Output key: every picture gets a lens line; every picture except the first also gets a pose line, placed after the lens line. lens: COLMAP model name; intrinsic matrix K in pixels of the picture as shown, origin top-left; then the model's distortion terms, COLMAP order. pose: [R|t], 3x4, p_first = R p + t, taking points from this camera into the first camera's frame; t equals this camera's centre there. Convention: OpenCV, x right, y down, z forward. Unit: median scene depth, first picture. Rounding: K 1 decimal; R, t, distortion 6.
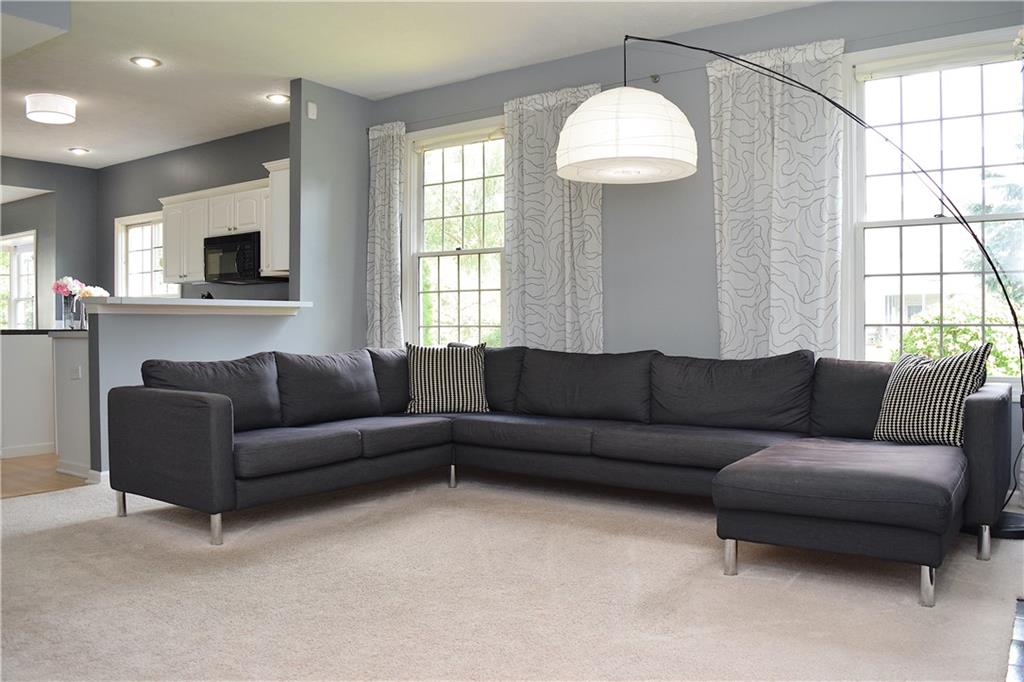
lens RADIAL K [[806.2, 0, 520.4], [0, 806.2, 339.0], [0, 0, 1]] dist [-0.092533, 0.021442]
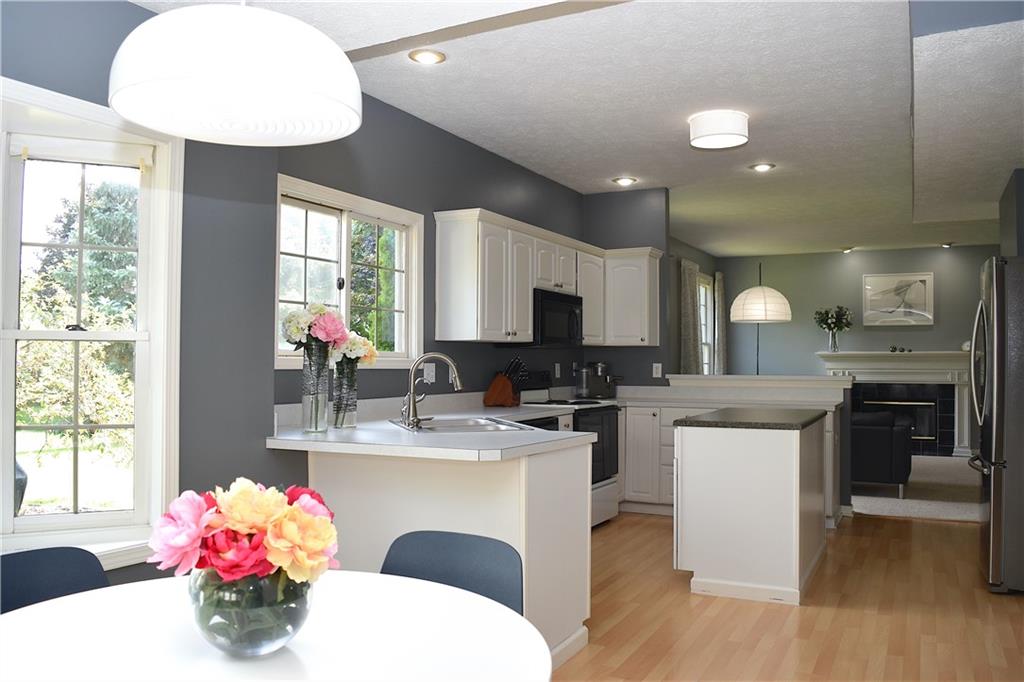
lens RADIAL K [[806.2, 0, 511.3], [0, 806.2, 335.2], [0, 0, 1]] dist [-0.092533, 0.021442]
pose [[-0.114049, 0.036192, 0.992816, -1.711917], [0.013691, 0.999299, -0.034856, -0.079318], [-0.993381, 0.009617, -0.114465, 1.625211]]
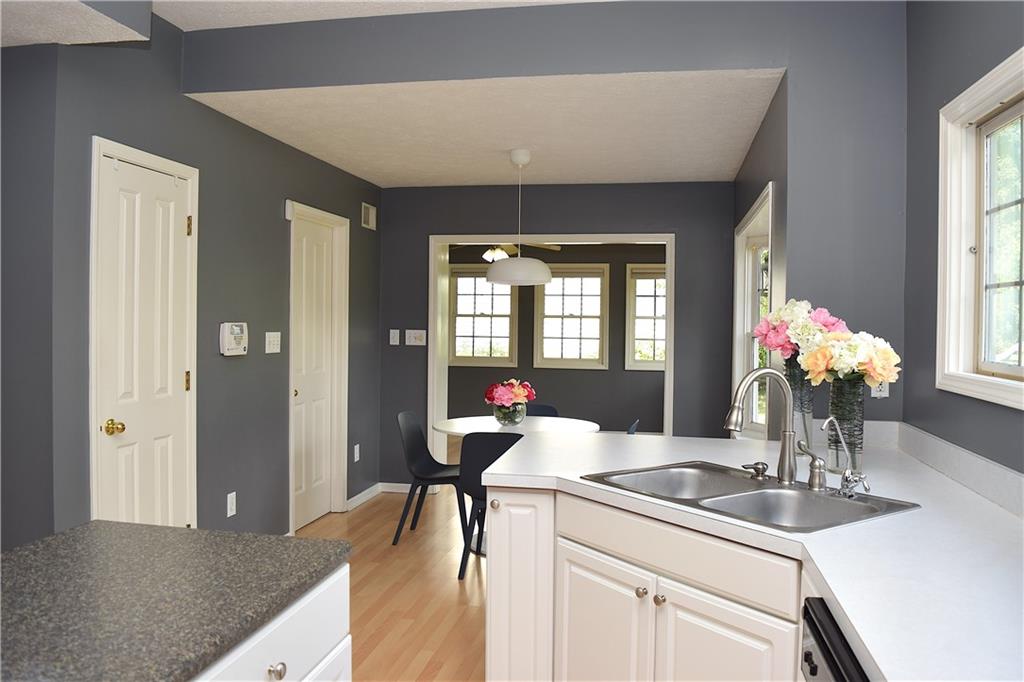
lens RADIAL K [[806.2, 0, 509.6], [0, 806.2, 337.9], [0, 0, 1]] dist [-0.092533, 0.021442]
pose [[0.398145, 0.028239, -0.916888, -0.527218], [-0.025498, 0.999481, 0.019711, -0.114671], [0.916968, 0.015531, 0.398658, 1.274822]]
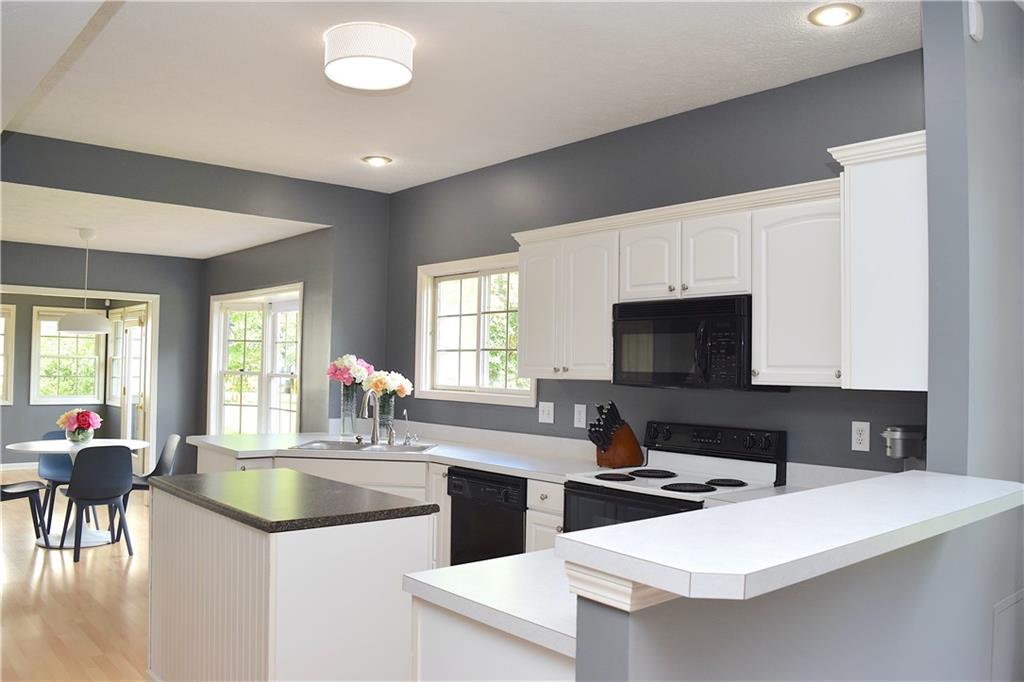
lens RADIAL K [[806.2, 0, 514.9], [0, 806.2, 340.2], [0, 0, 1]] dist [-0.092533, 0.021442]
pose [[0.967966, 0.012744, -0.250759, -0.472753], [-0.025812, 0.998470, -0.048894, -0.107274], [0.249753, 0.053800, 0.966814, 0.657834]]
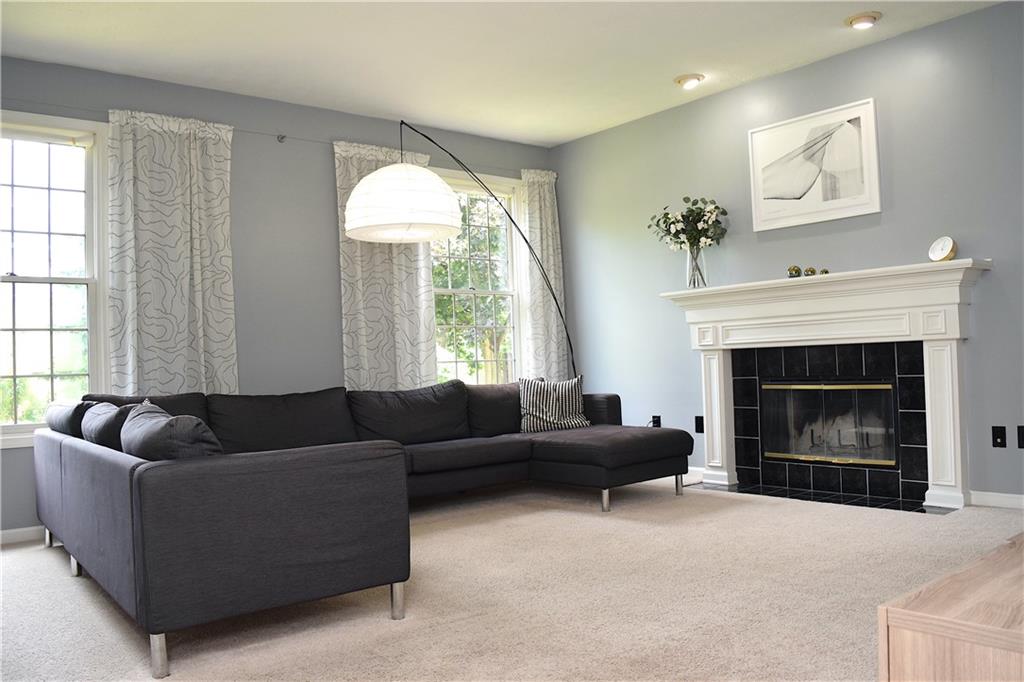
lens RADIAL K [[806.2, 0, 510.6], [0, 806.2, 339.7], [0, 0, 1]] dist [-0.092533, 0.021442]
pose [[0.280075, 0.022586, 0.959712, -0.784964], [0.053428, 0.997807, -0.039074, 0.003659], [-0.958490, 0.062220, 0.278254, 0.426841]]
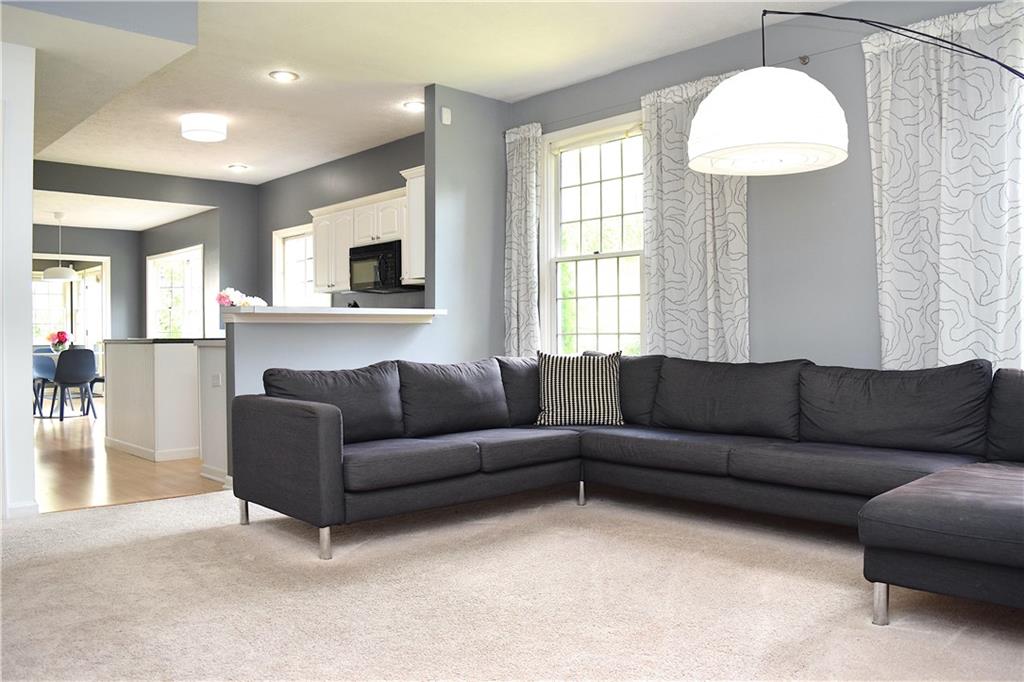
lens RADIAL K [[806.2, 0, 520.9], [0, 806.2, 338.4], [0, 0, 1]] dist [-0.092533, 0.021442]
pose [[0.979247, -0.003208, -0.202647, 0.034786], [0.001089, 0.999944, -0.010569, -0.000523], [0.202669, 0.010129, 0.979195, 0.058553]]
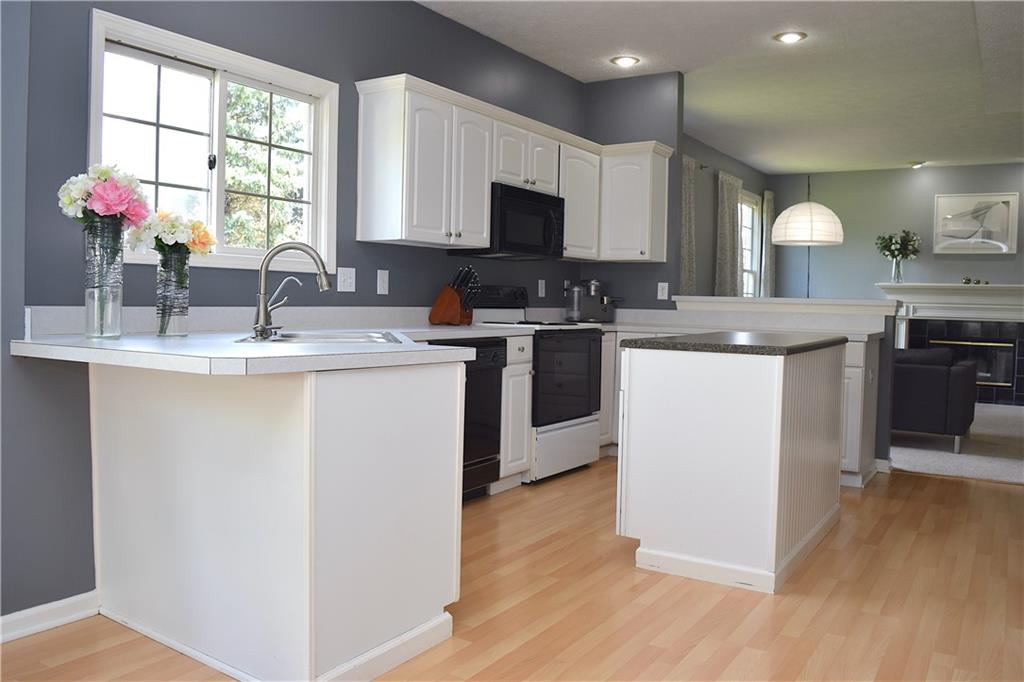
lens RADIAL K [[806.2, 0, 513.4], [0, 806.2, 330.9], [0, 0, 1]] dist [-0.092533, 0.021442]
pose [[-0.021346, -0.036118, 0.999120, -1.521237], [-0.004647, 0.999340, 0.036027, -0.046212], [-0.999761, -0.003874, -0.021500, 1.455561]]
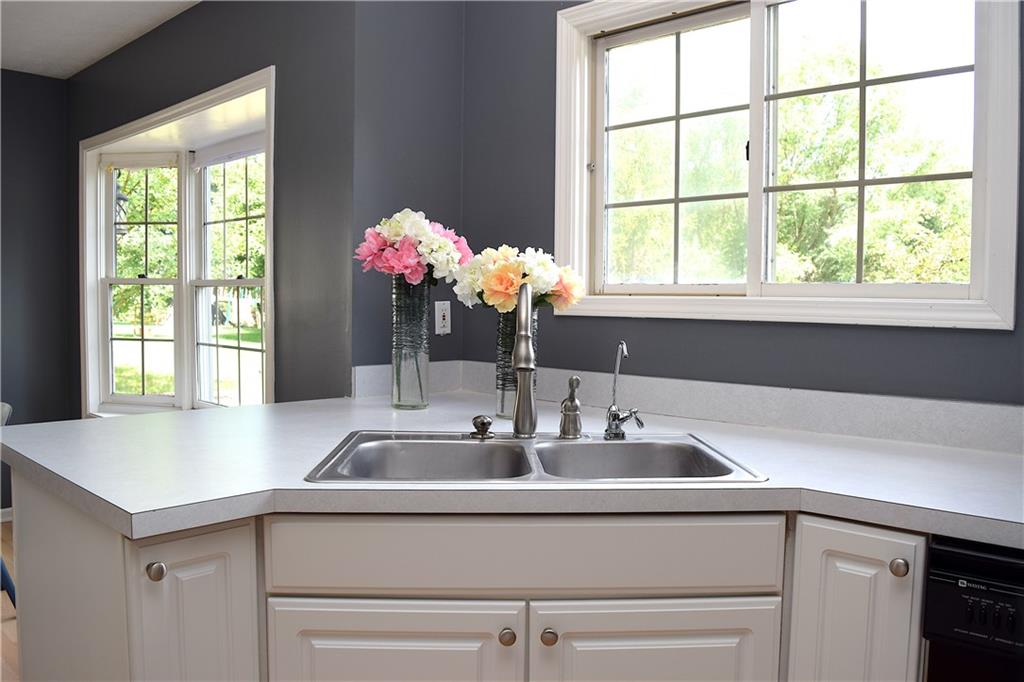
lens RADIAL K [[806.2, 0, 513.7], [0, 806.2, 334.9], [0, 0, 1]] dist [-0.092533, 0.021442]
pose [[0.989187, 0.018046, -0.145545, -0.860426], [-0.013808, 0.999452, 0.030072, -0.078778], [0.146008, -0.027737, 0.988894, 1.252344]]
